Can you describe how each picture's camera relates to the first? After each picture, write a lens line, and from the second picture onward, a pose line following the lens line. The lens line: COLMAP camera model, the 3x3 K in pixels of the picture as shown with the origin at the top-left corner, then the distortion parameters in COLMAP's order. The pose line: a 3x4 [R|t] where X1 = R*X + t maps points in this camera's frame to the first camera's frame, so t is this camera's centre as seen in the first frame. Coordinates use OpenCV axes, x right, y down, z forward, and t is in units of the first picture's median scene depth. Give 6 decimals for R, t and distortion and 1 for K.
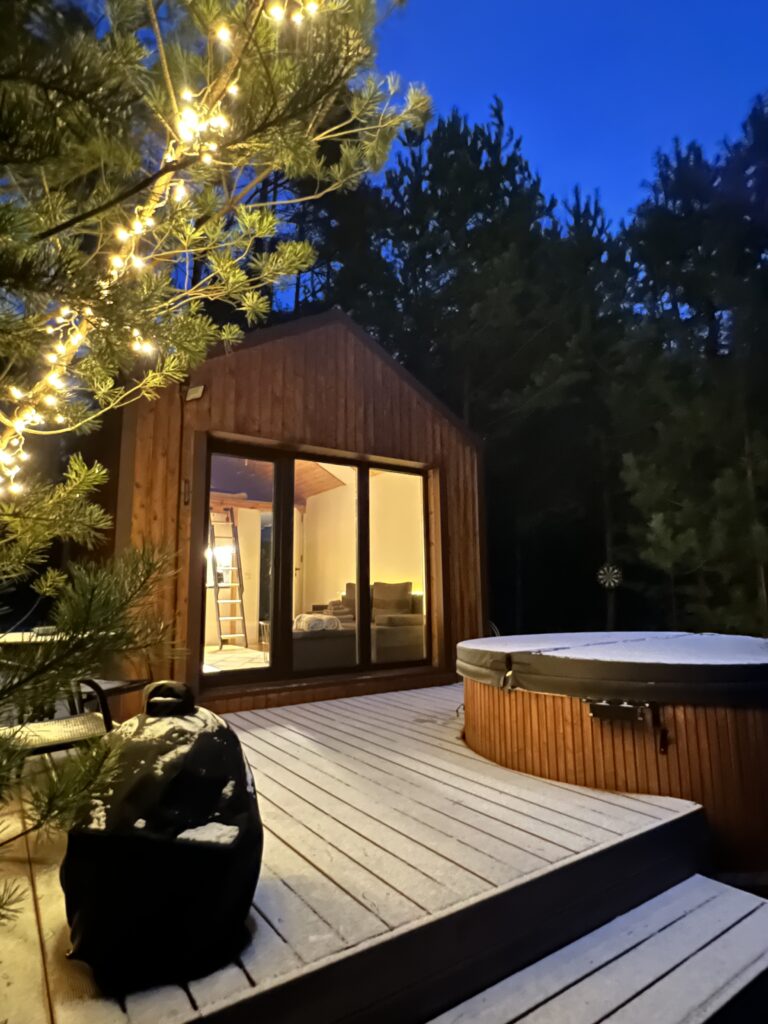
lens RADIAL K [[560.6, 0, 377.0], [0, 560.6, 510.4], [0, 0, 1]] dist [-0.000841, -0.000584]
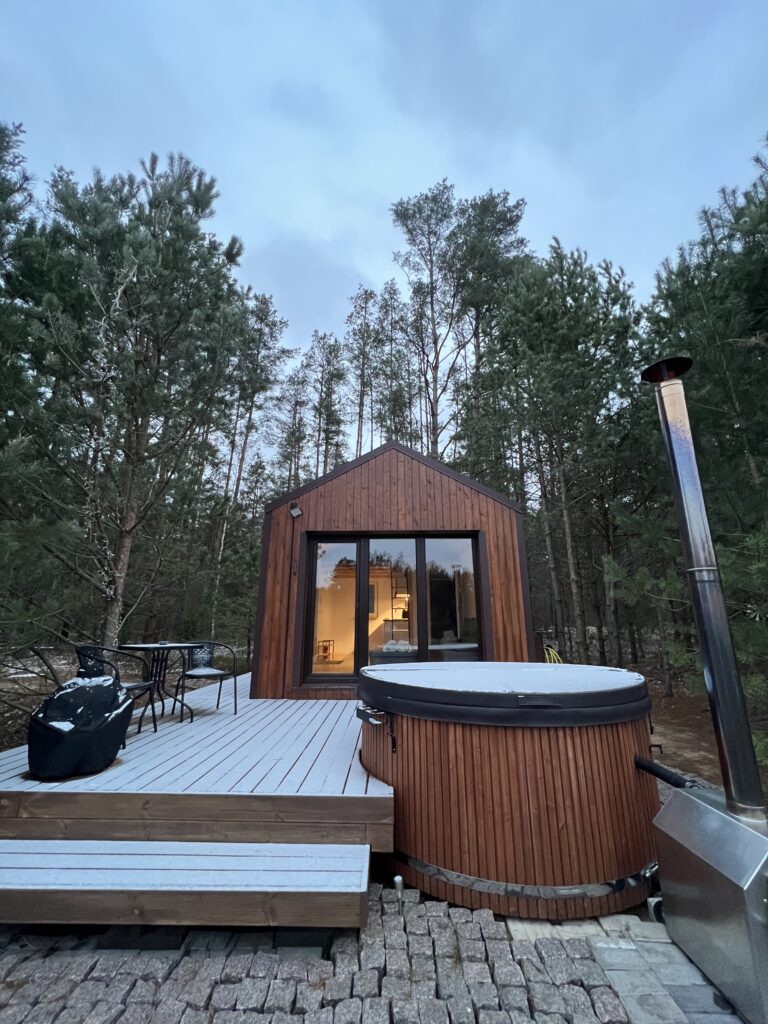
lens RADIAL K [[407.4, 0, 381.6], [0, 407.4, 510.7], [0, 0, 1]] dist [-0.007191, 0.000641]
pose [[0.816479, -0.148912, -0.557841, 1.065086], [0.080039, 0.986032, -0.146066, 0.002514], [0.571800, 0.074611, 0.816993, 0.136226]]
